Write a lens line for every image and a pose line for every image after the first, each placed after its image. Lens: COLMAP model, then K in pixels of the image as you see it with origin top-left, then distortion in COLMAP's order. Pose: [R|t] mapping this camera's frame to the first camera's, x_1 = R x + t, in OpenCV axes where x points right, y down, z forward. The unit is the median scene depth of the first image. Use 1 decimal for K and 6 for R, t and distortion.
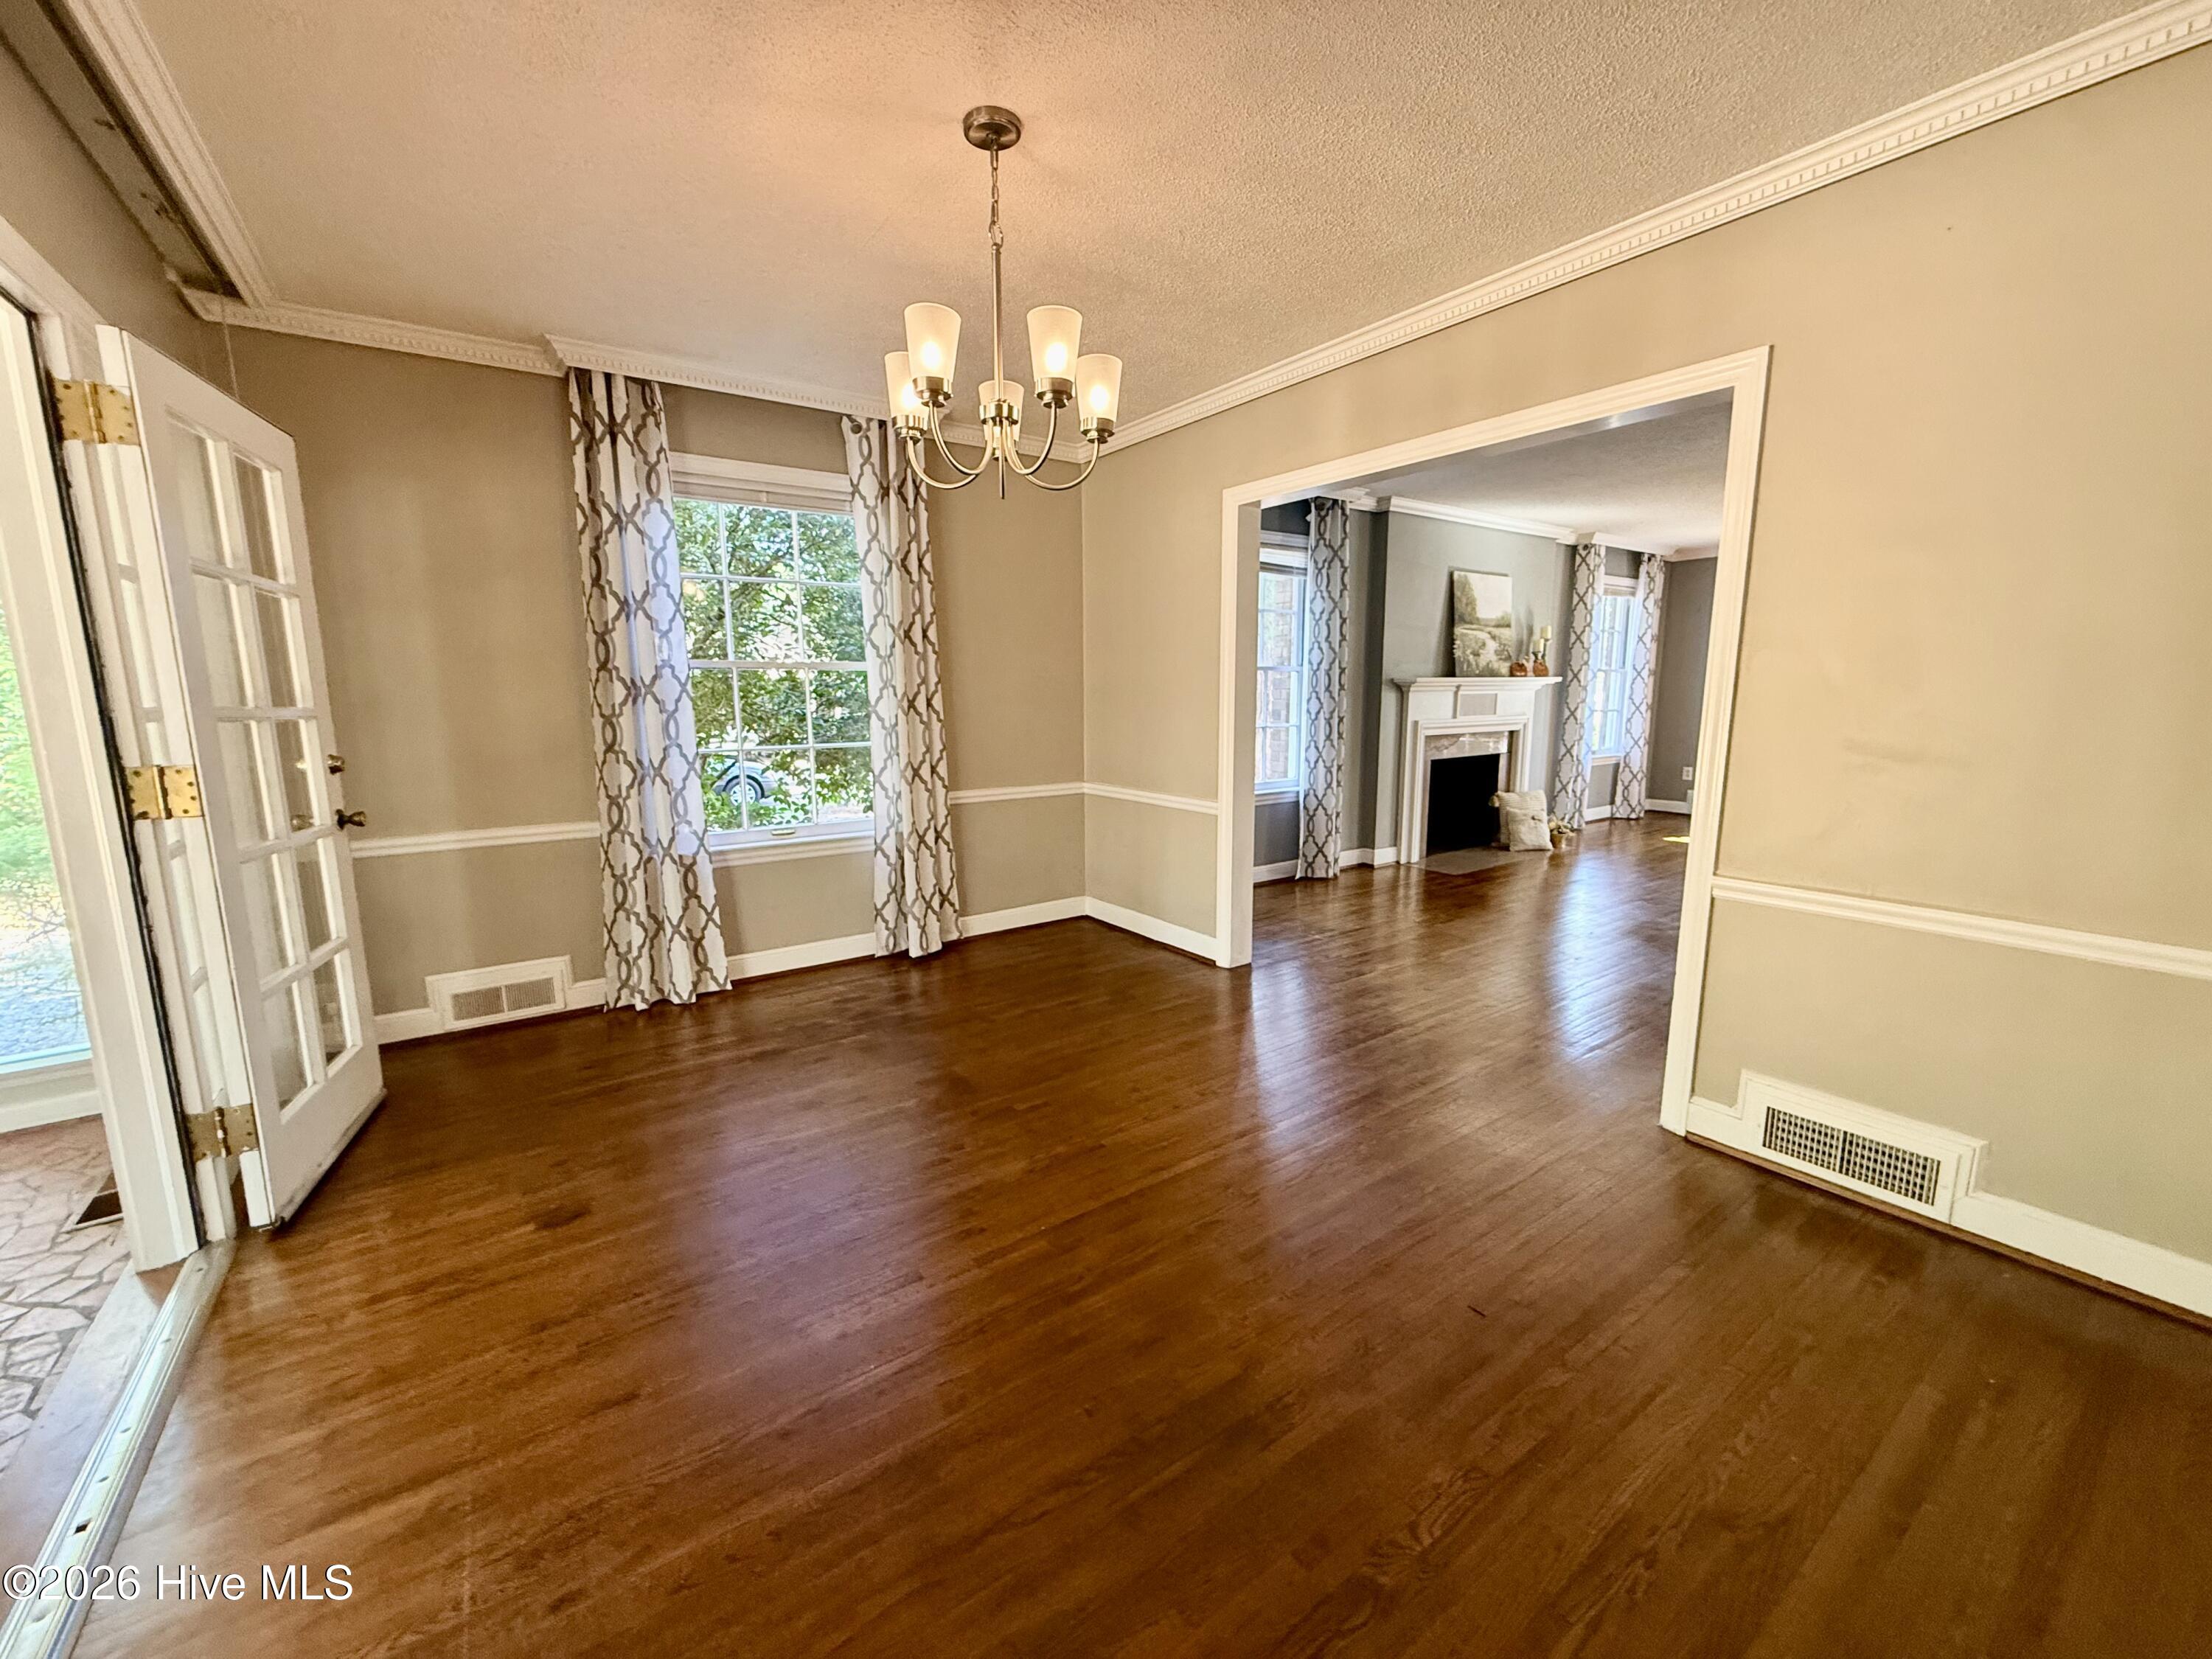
lens RADIAL K [[876.8, 0, 1097.1], [0, 876.8, 837.1], [0, 0, 1]] dist [-0.001857, -0.000955]
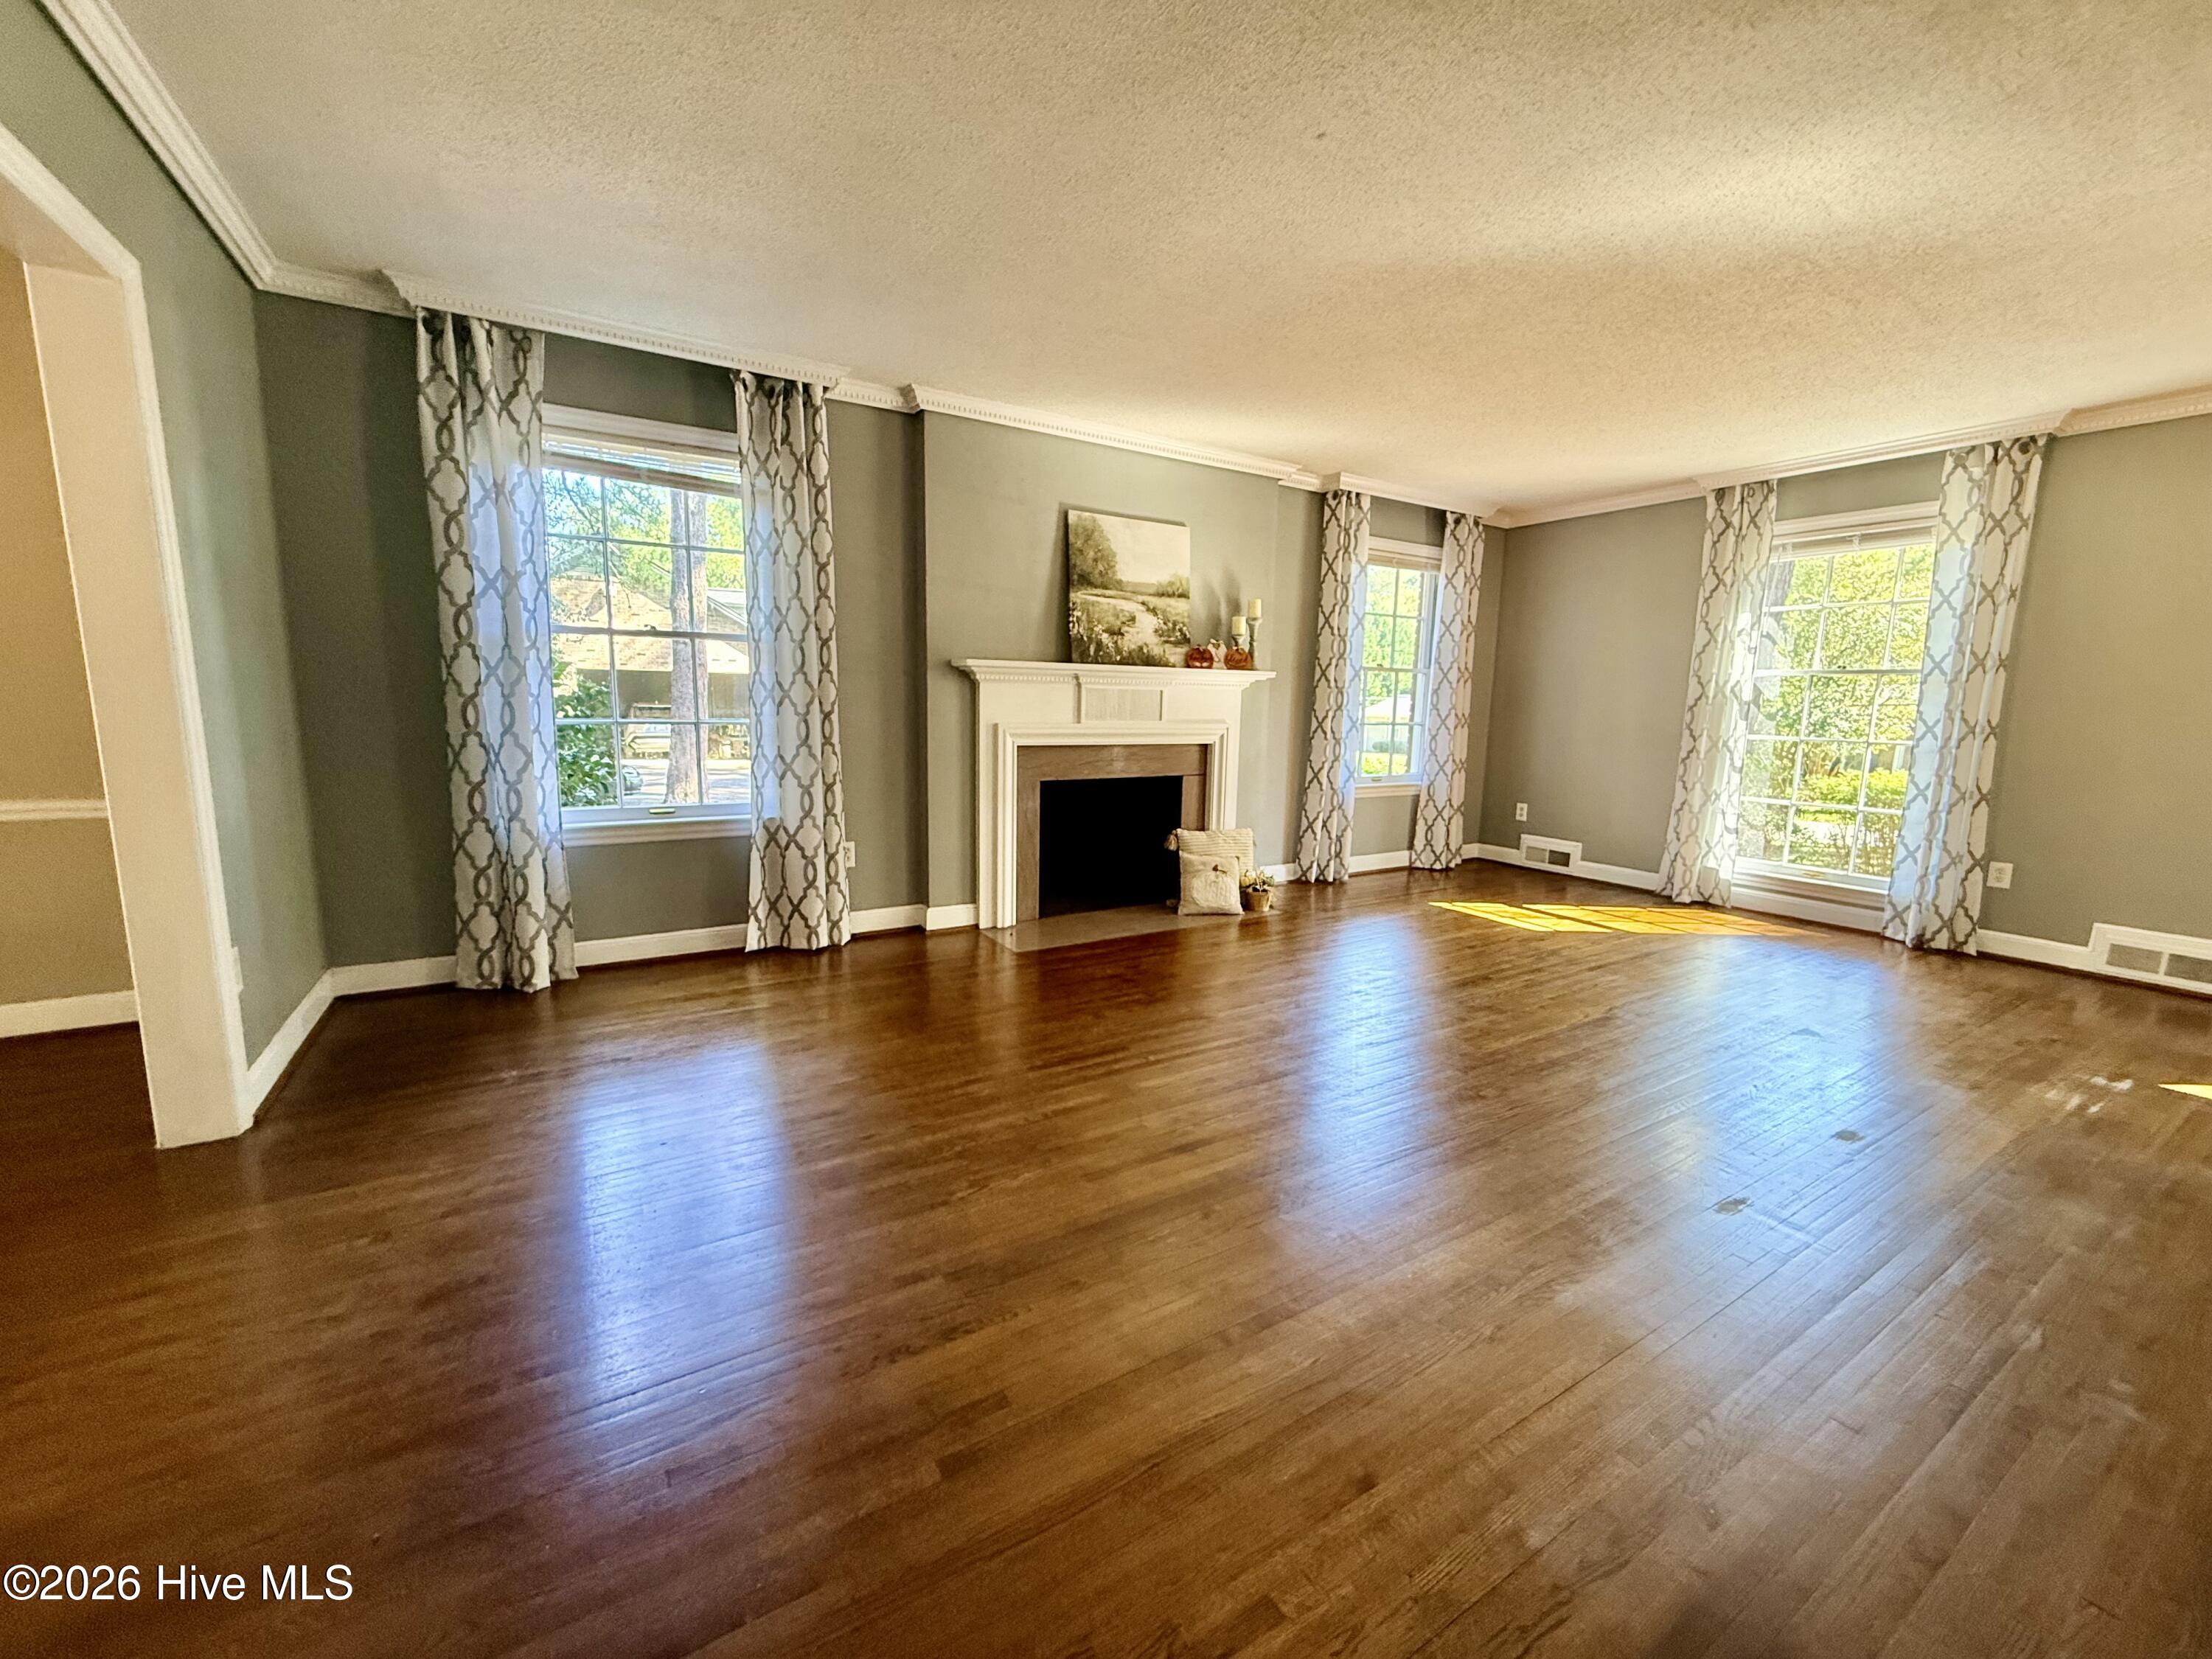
lens RADIAL K [[876.8, 0, 1121.9], [0, 876.8, 834.3], [0, 0, 1]] dist [-0.001857, -0.000955]
pose [[0.998086, 0.044596, -0.042855, 0.612284], [-0.044788, 0.998990, -0.003531, -0.059440], [0.042654, 0.005443, 0.999075, 0.392786]]
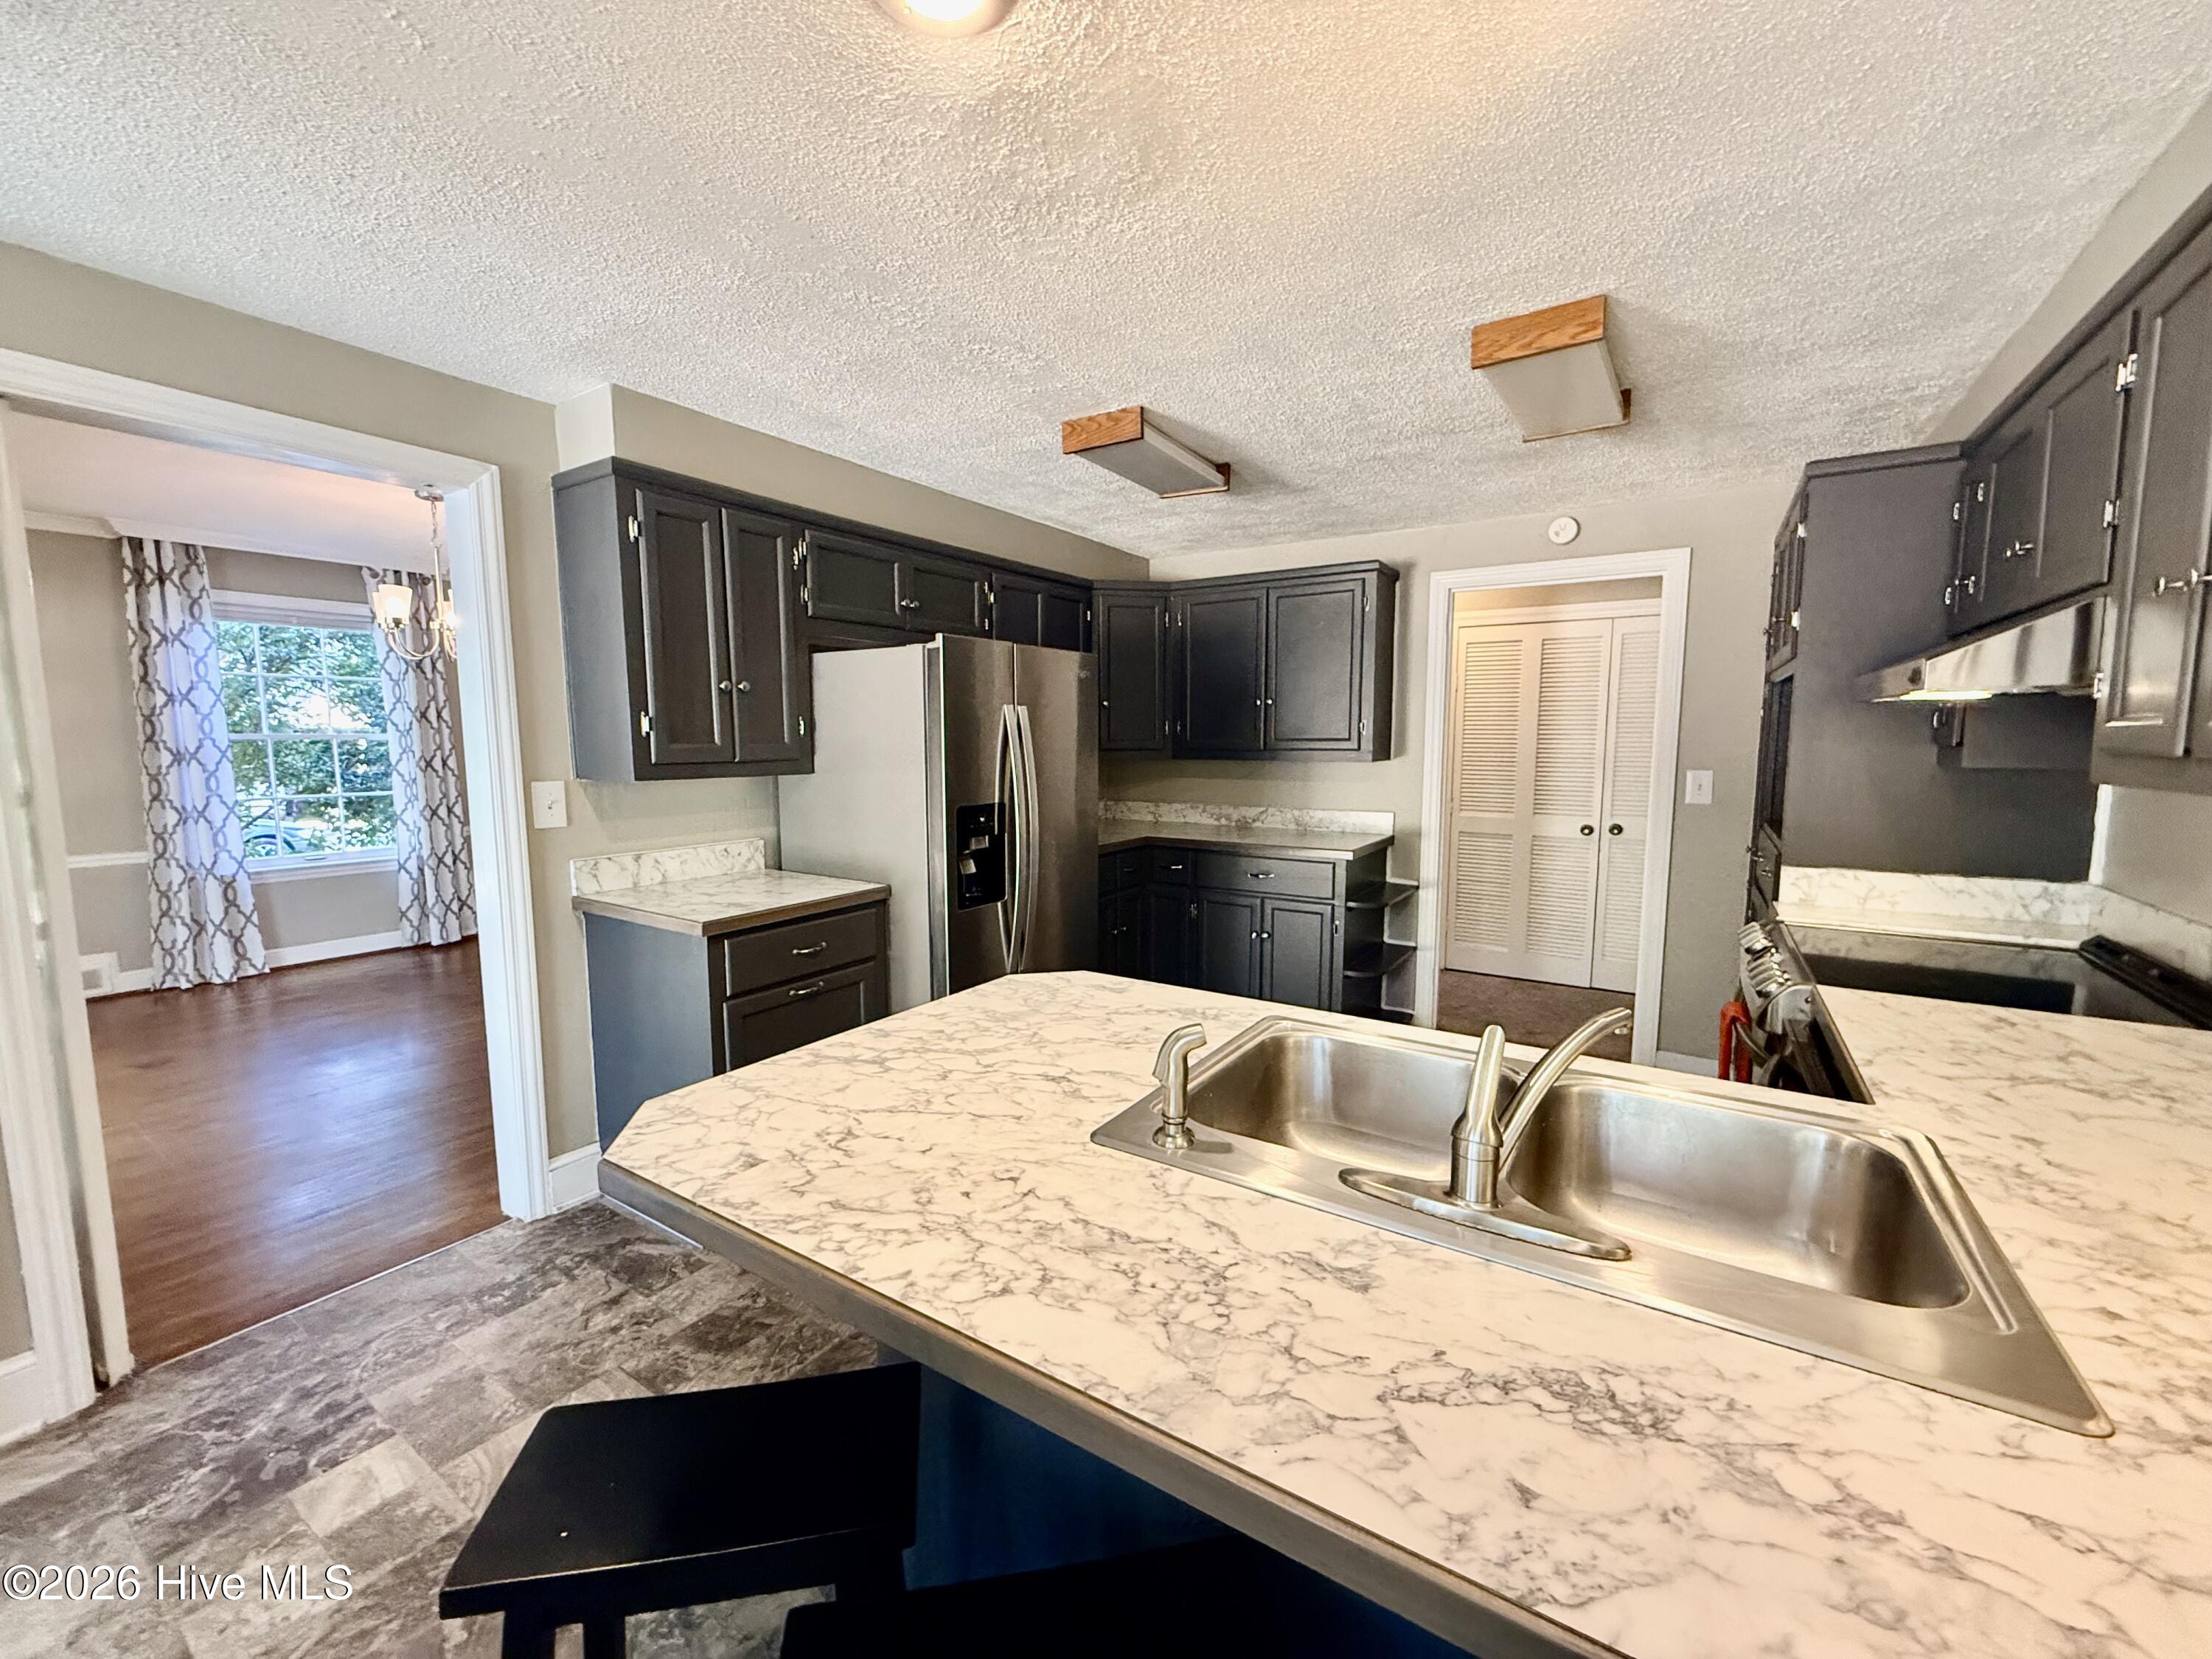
lens RADIAL K [[876.8, 0, 1100.6], [0, 876.8, 834.1], [0, 0, 1]] dist [-0.001857, -0.000955]
pose [[0.928203, -0.035586, 0.370369, 0.260747], [0.057748, 0.997132, -0.048919, 0.090193], [-0.367566, 0.066795, 0.927596, -0.682261]]
